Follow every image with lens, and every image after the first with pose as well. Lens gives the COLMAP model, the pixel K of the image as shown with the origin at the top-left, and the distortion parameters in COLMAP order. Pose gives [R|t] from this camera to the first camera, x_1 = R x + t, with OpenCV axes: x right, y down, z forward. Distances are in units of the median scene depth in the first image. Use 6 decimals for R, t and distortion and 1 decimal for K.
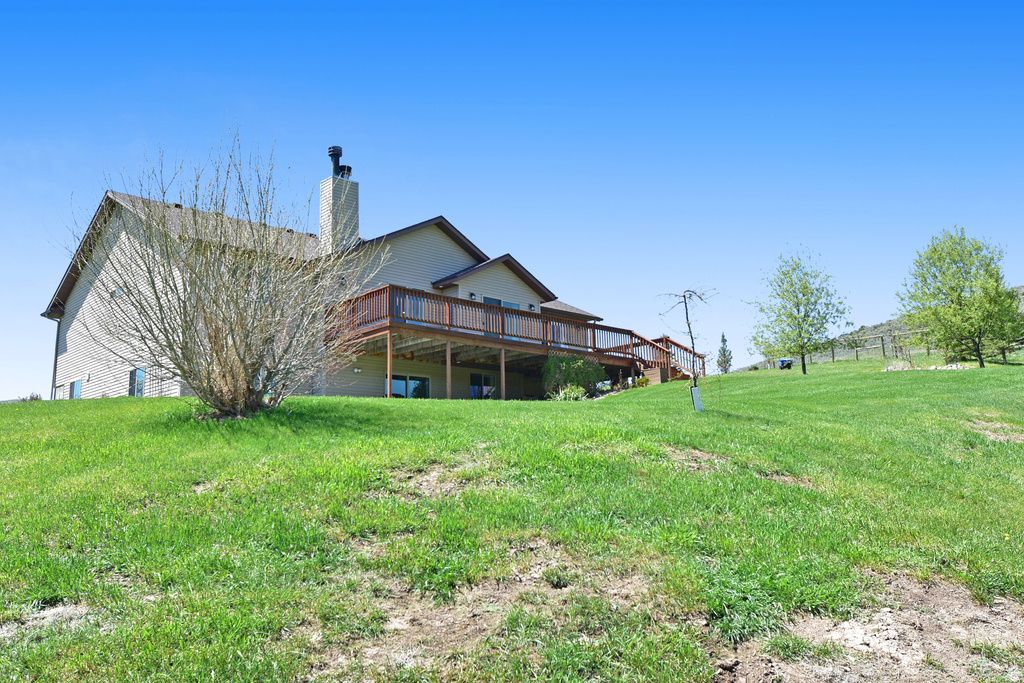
lens RADIAL K [[828.6, 0, 512.0], [0, 828.6, 341.5], [0, 0, 1]] dist [0.009840, -0.003955]
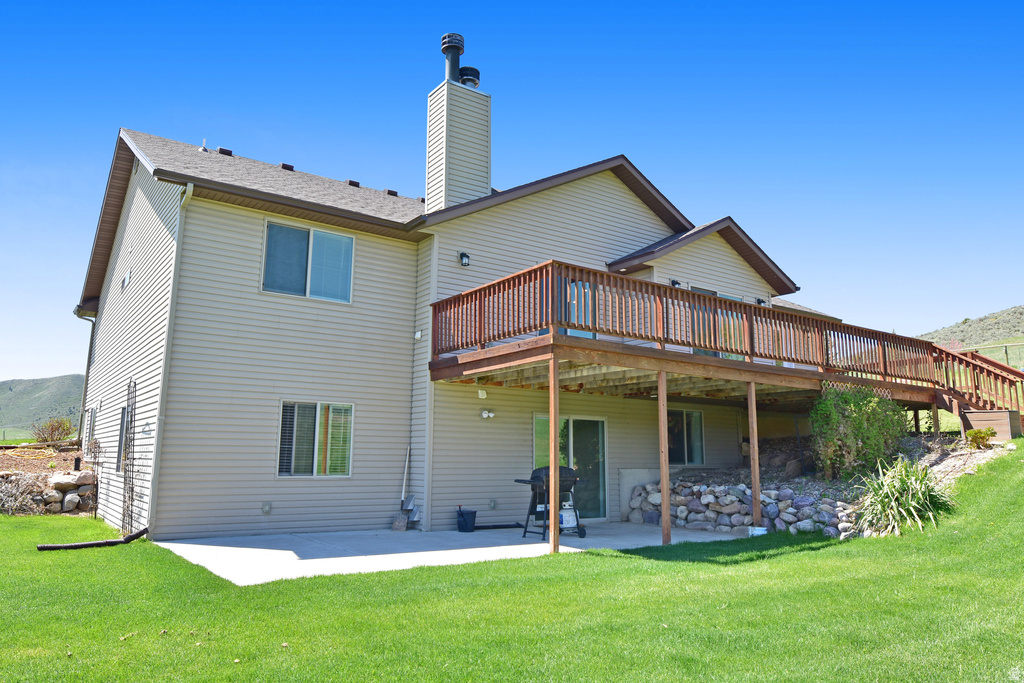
lens RADIAL K [[712.8, 0, 514.8], [0, 712.8, 339.8], [0, 0, 1]] dist [-0.002968, -0.038344]
pose [[0.989404, 0.008881, -0.144914, -0.088669], [-0.006738, 0.999861, 0.015277, -0.022346], [0.145030, -0.014138, 0.989326, 0.472929]]
